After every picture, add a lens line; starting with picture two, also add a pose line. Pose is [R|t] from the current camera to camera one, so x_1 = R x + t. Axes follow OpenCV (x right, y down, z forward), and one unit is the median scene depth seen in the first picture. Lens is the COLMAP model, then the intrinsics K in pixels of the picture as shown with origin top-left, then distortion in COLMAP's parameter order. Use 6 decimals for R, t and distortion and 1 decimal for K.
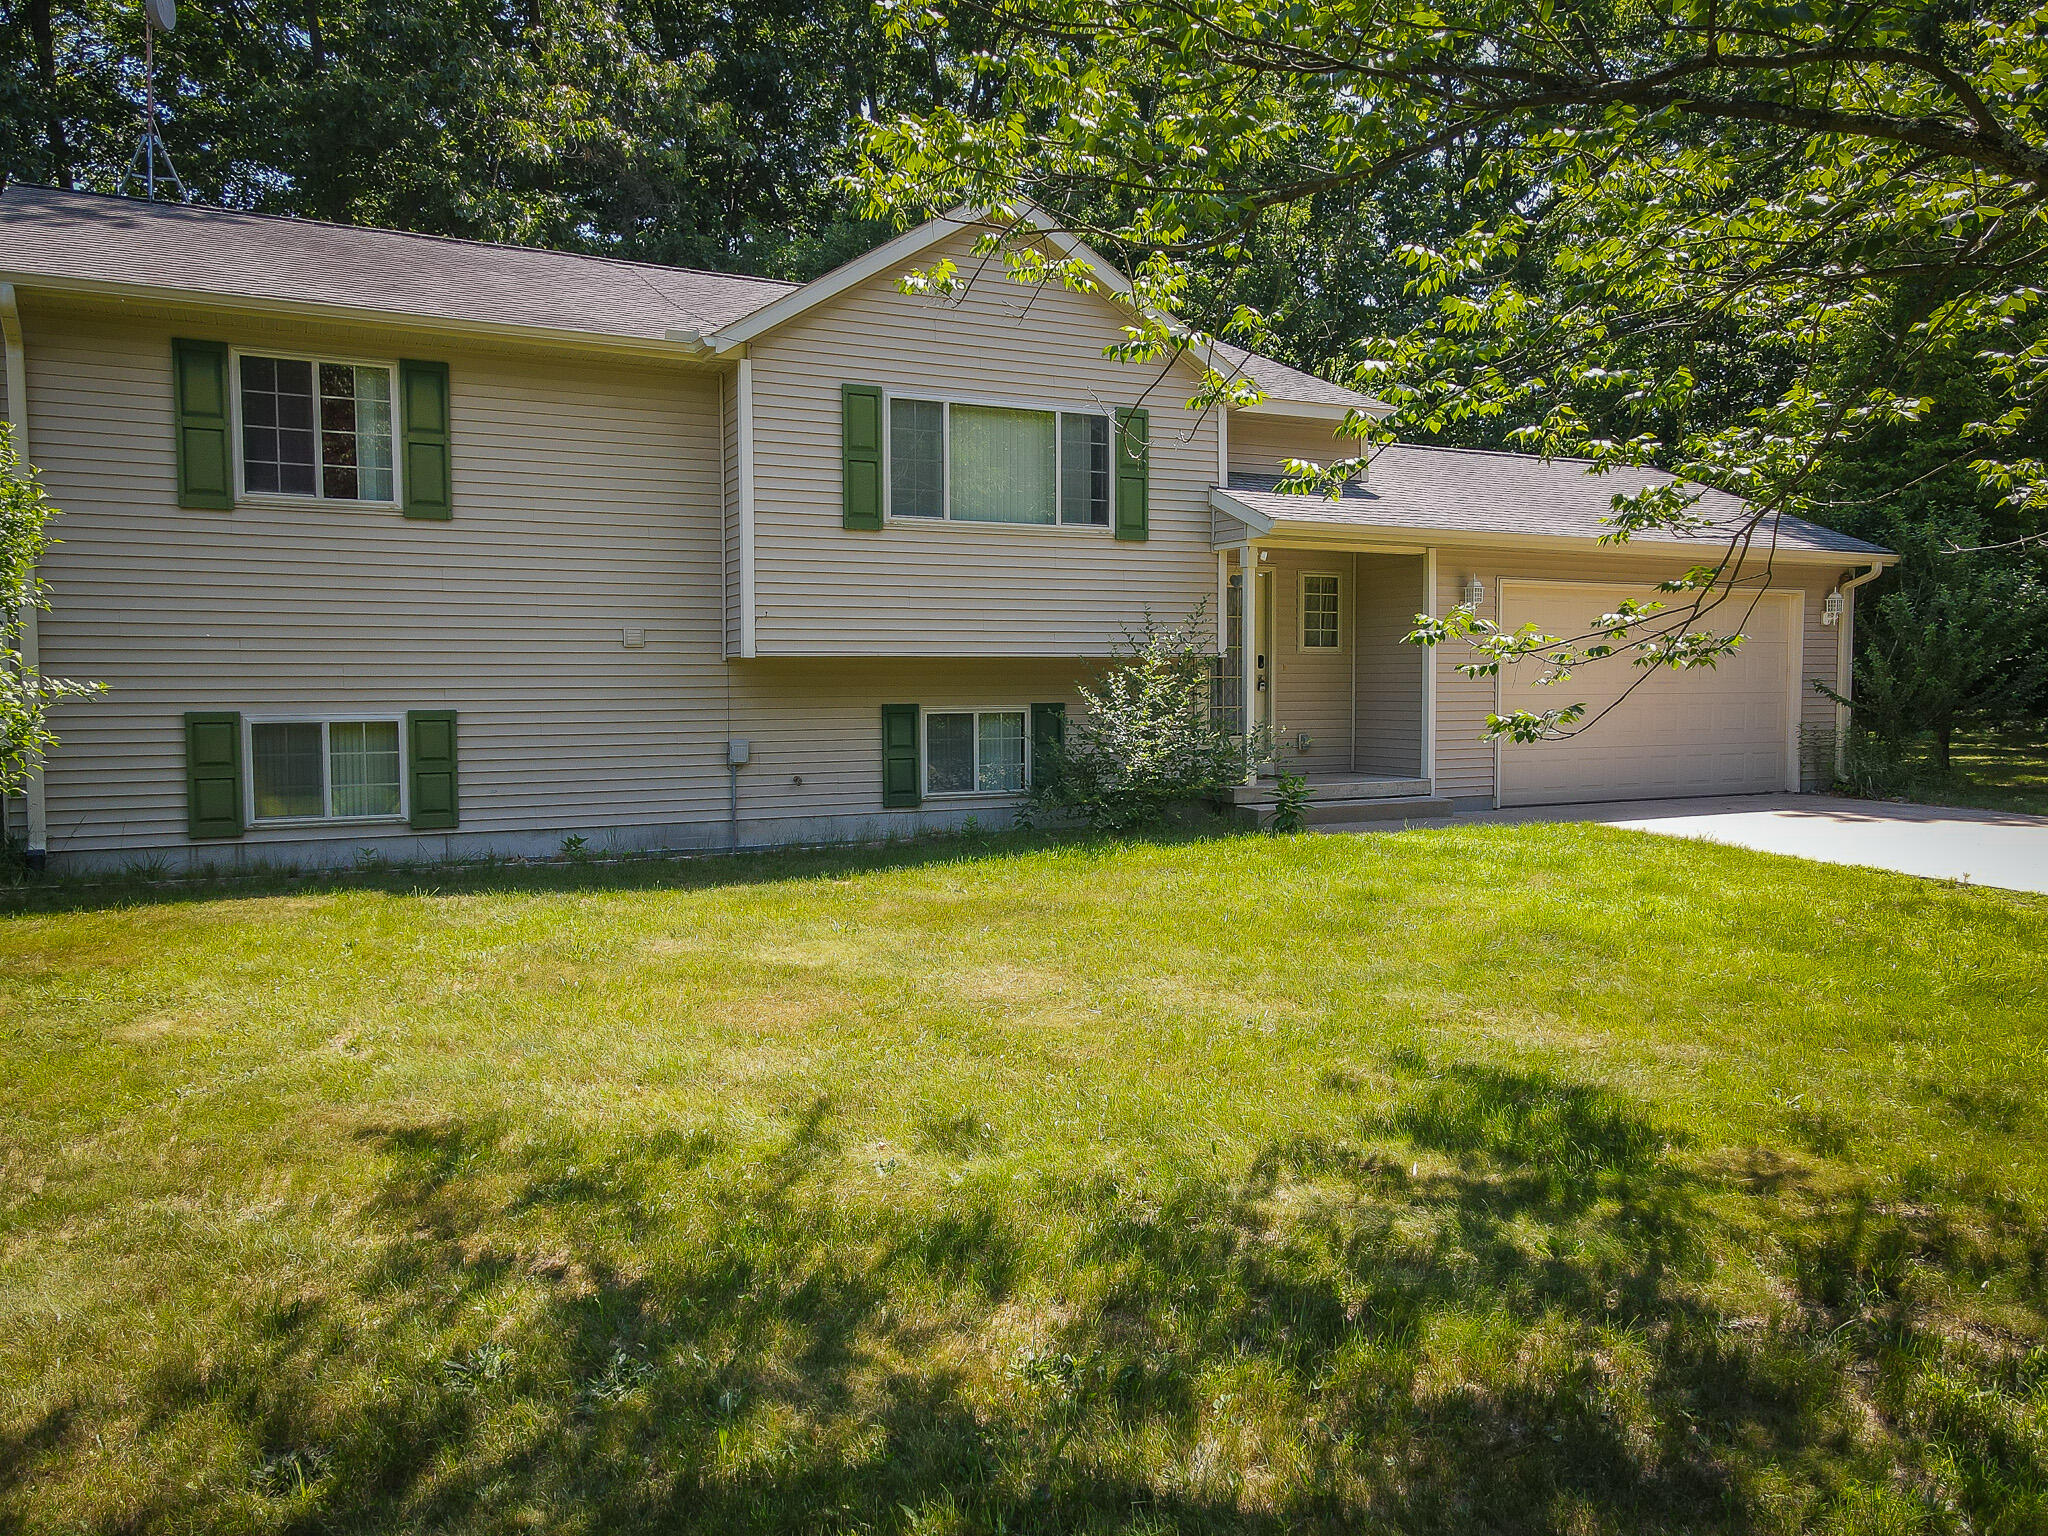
lens RADIAL K [[1507.8, 0, 1024.0], [0, 1507.8, 768.0], [0, 0, 1]] dist [0.018037, 0.002612]
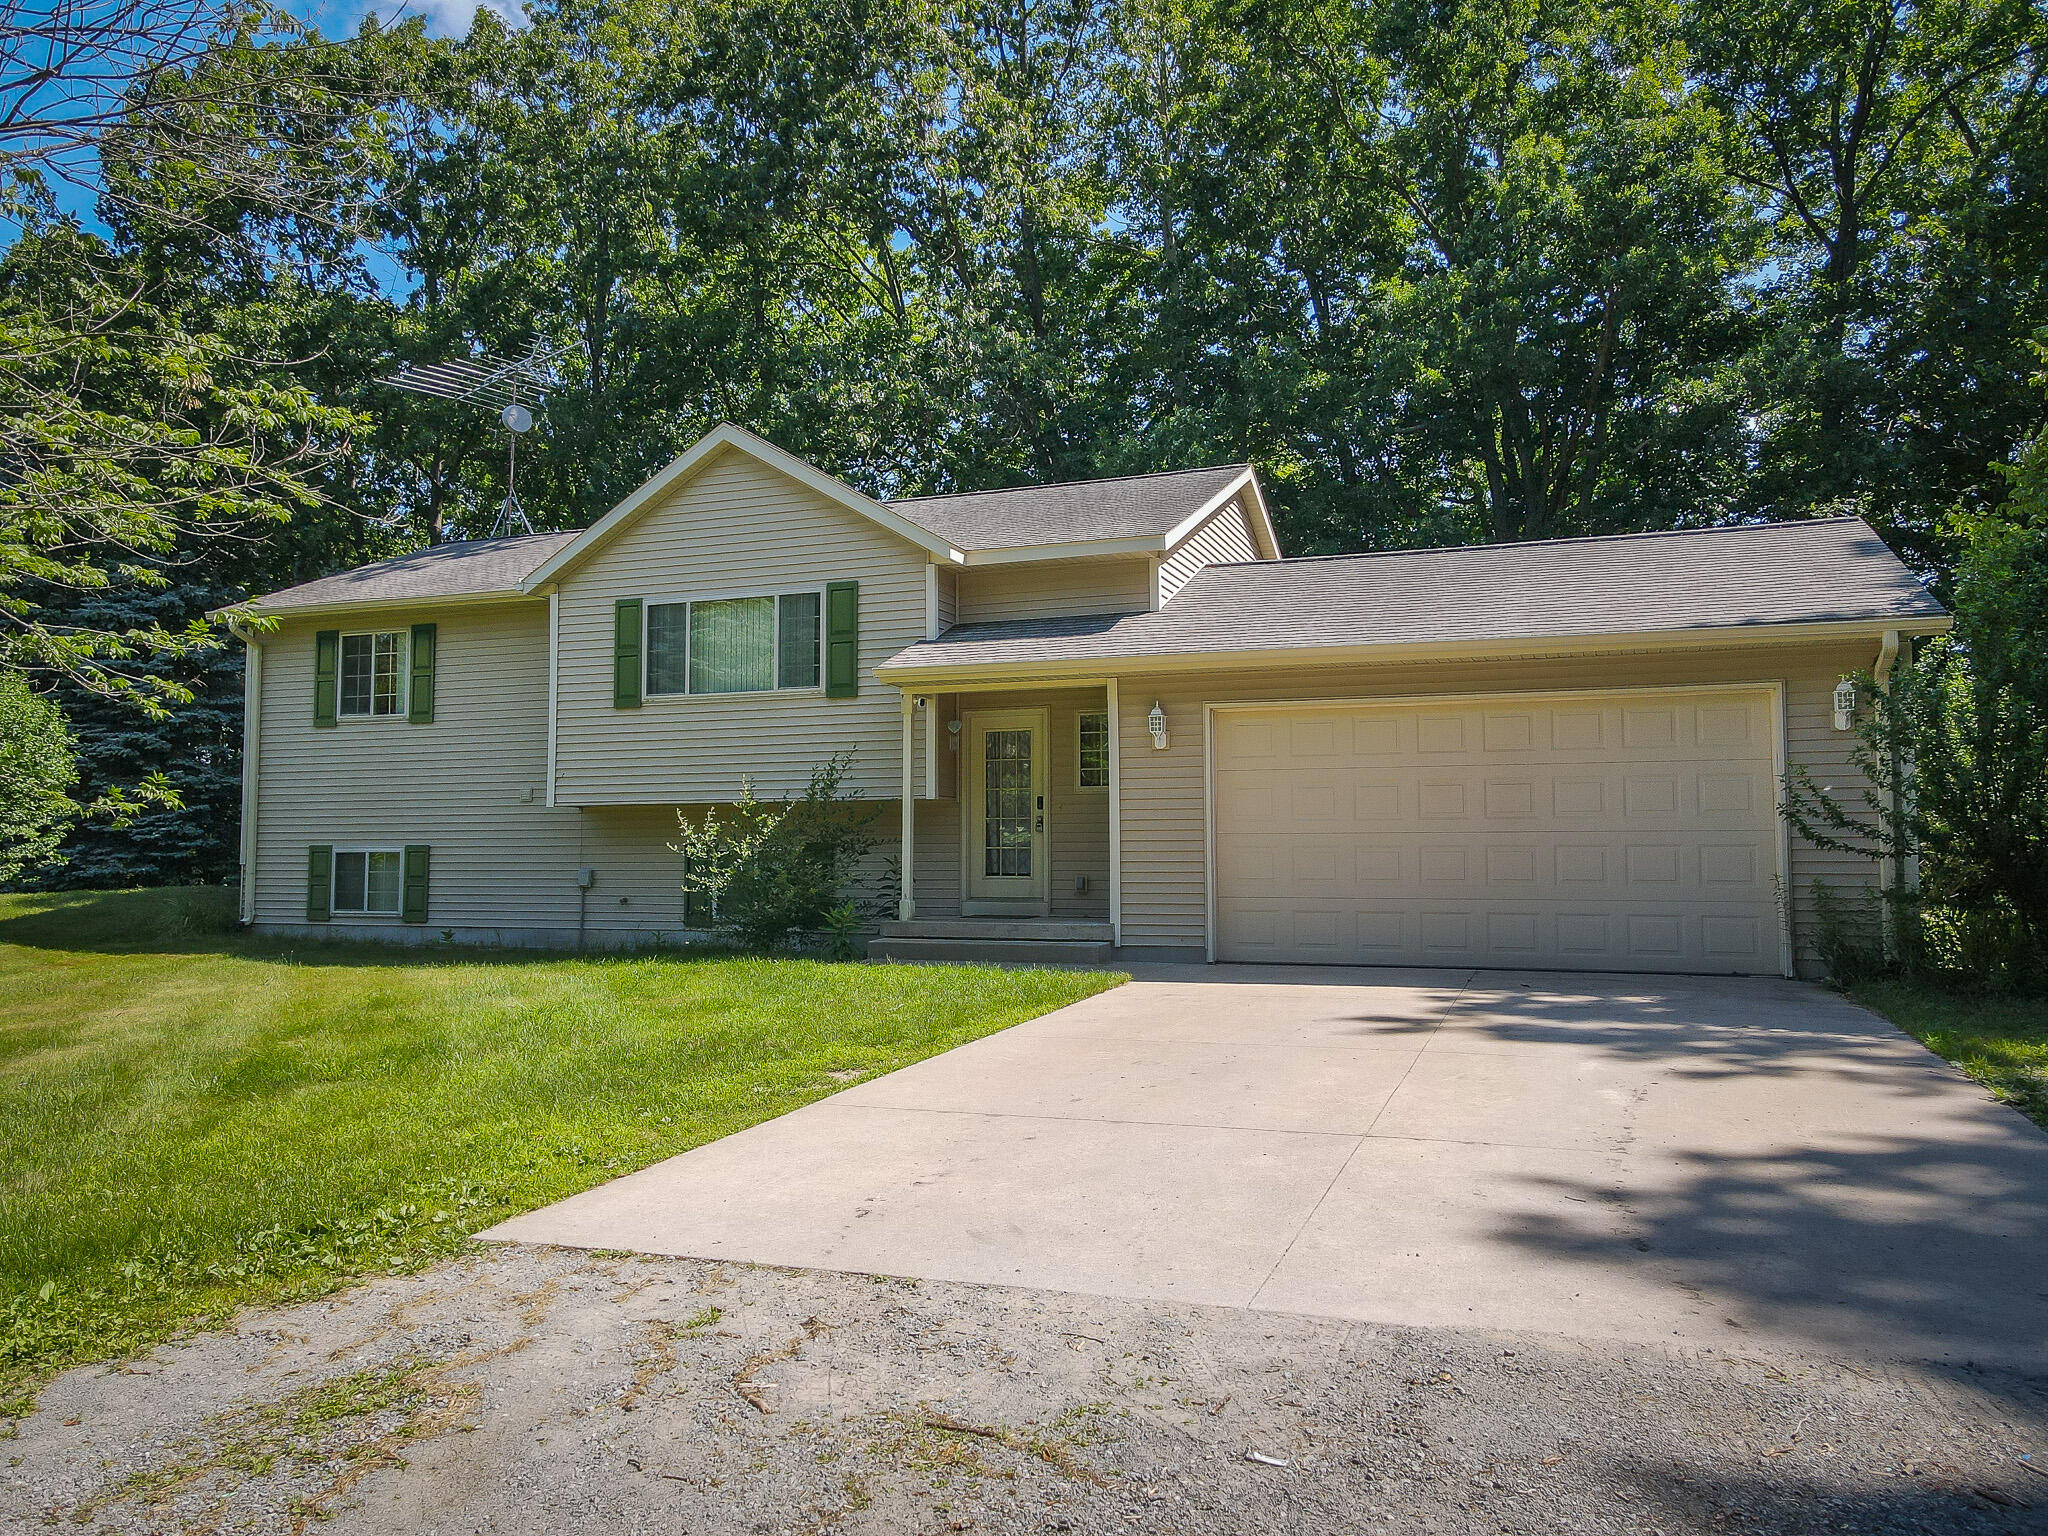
lens RADIAL K [[1507.8, 0, 1024.0], [0, 1507.8, 768.0], [0, 0, 1]] dist [0.018037, 0.002612]
pose [[0.670224, -0.040296, -0.741065, 1.092183], [-0.041915, 0.994876, -0.092005, -0.000523], [0.740975, 0.092725, 0.665100, 0.393148]]
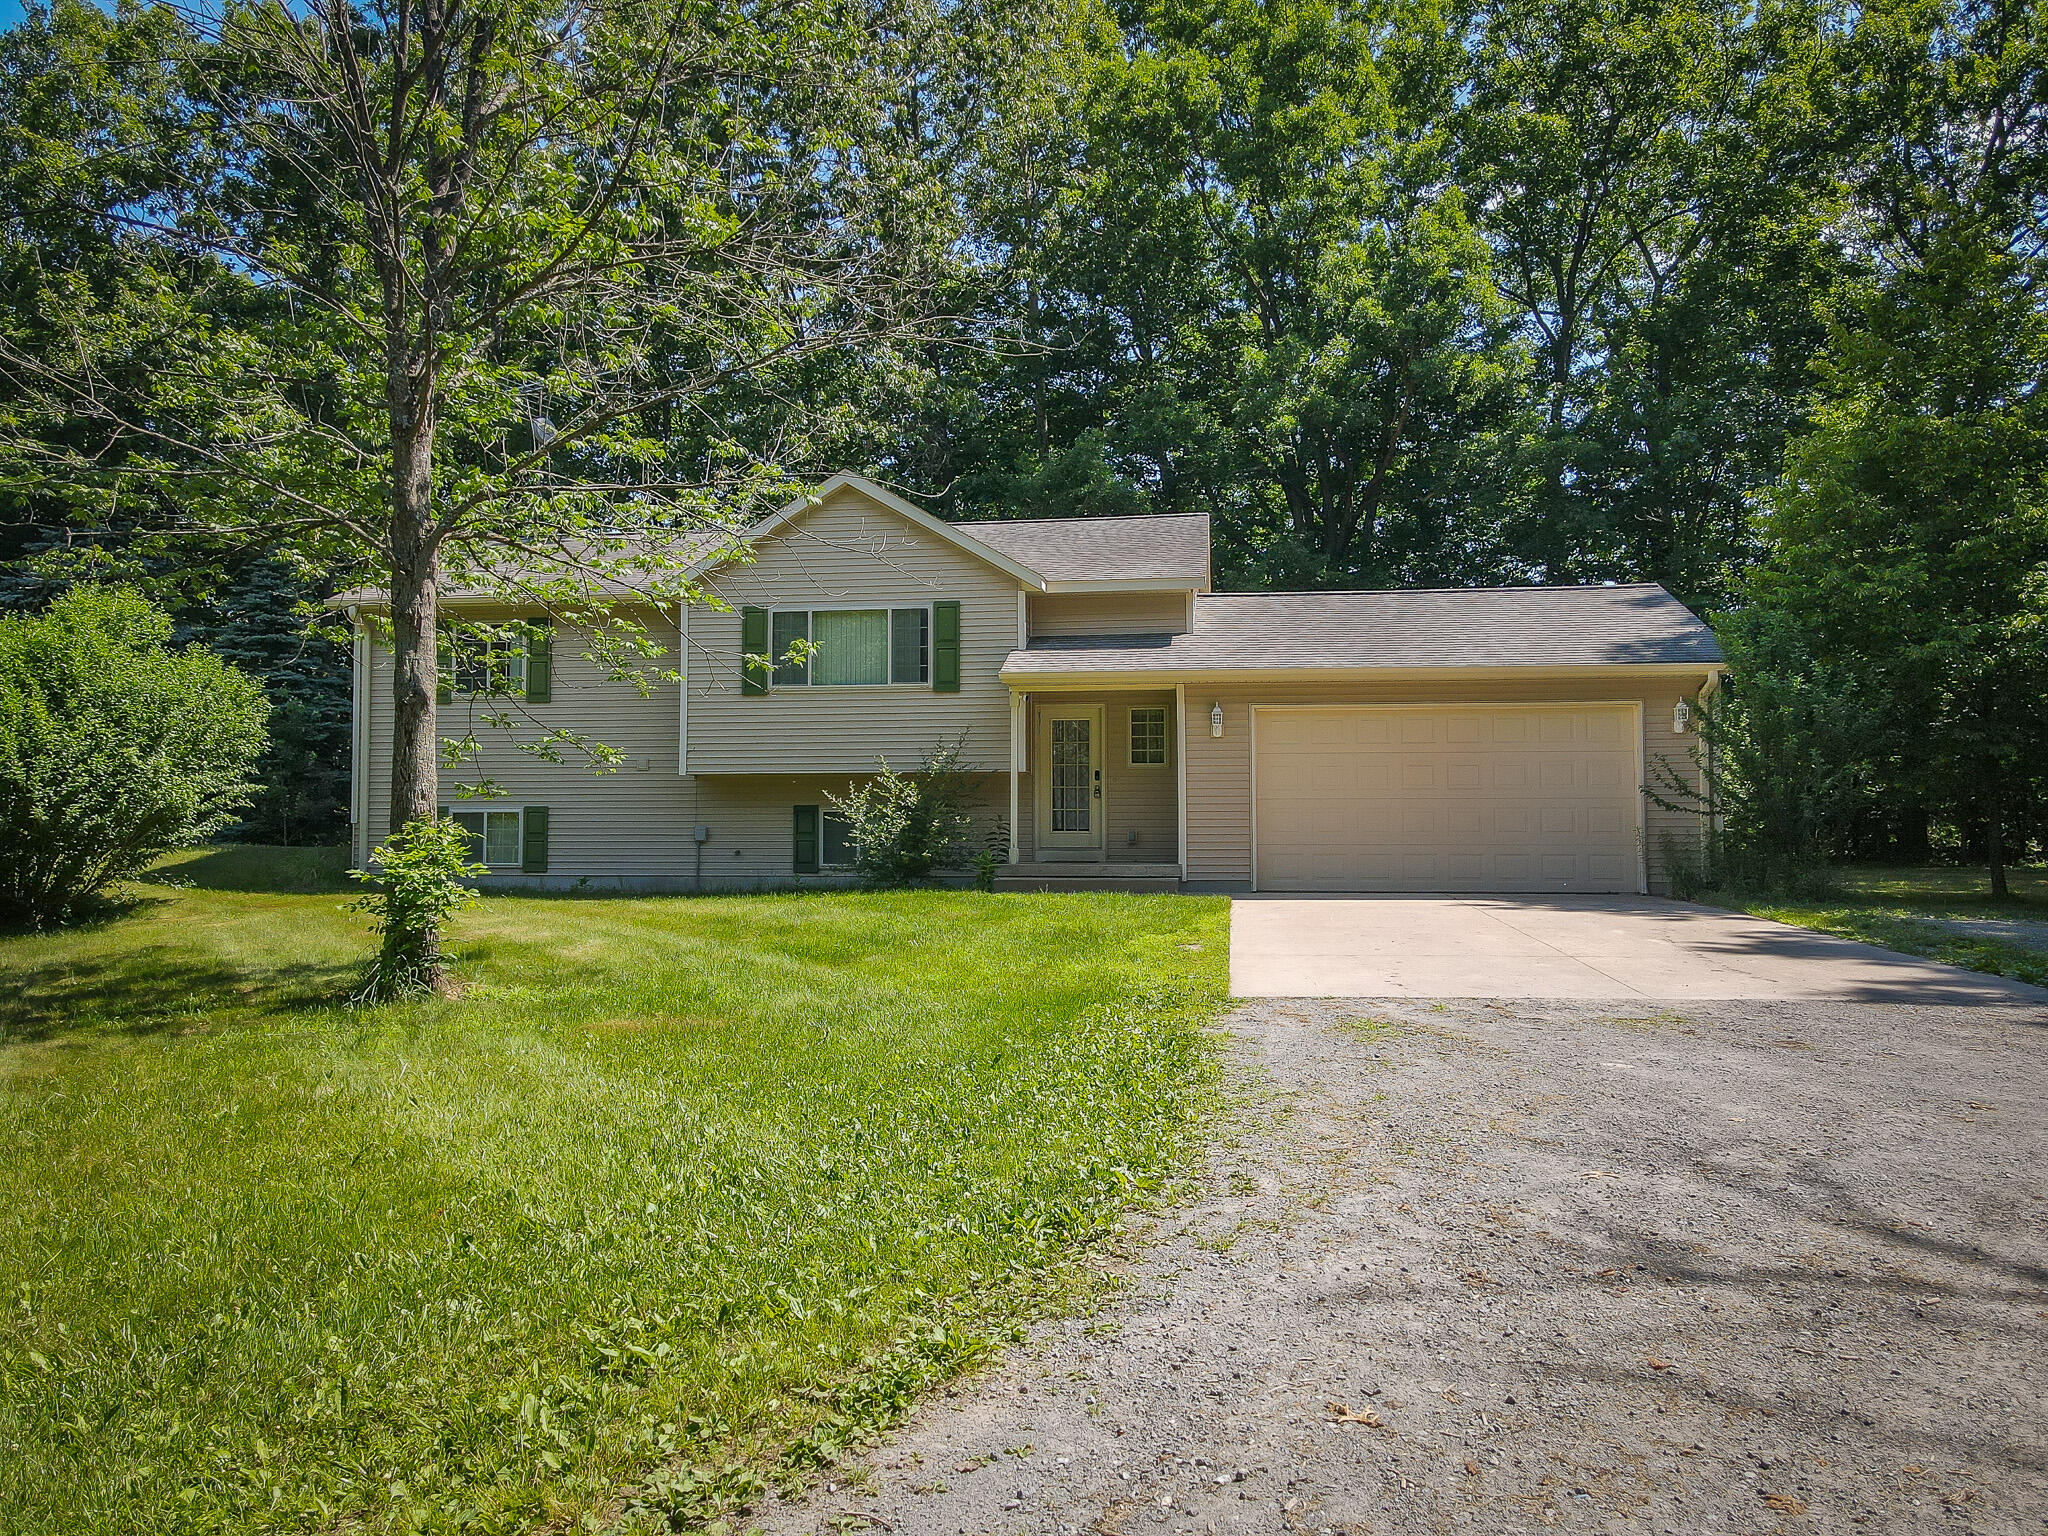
lens RADIAL K [[1507.8, 0, 1024.0], [0, 1507.8, 768.0], [0, 0, 1]] dist [0.018037, 0.002612]
pose [[0.819468, -0.018569, -0.572824, 1.051129], [-0.034211, 0.996108, -0.081231, 0.040074], [0.572103, 0.086163, 0.815643, -0.139557]]
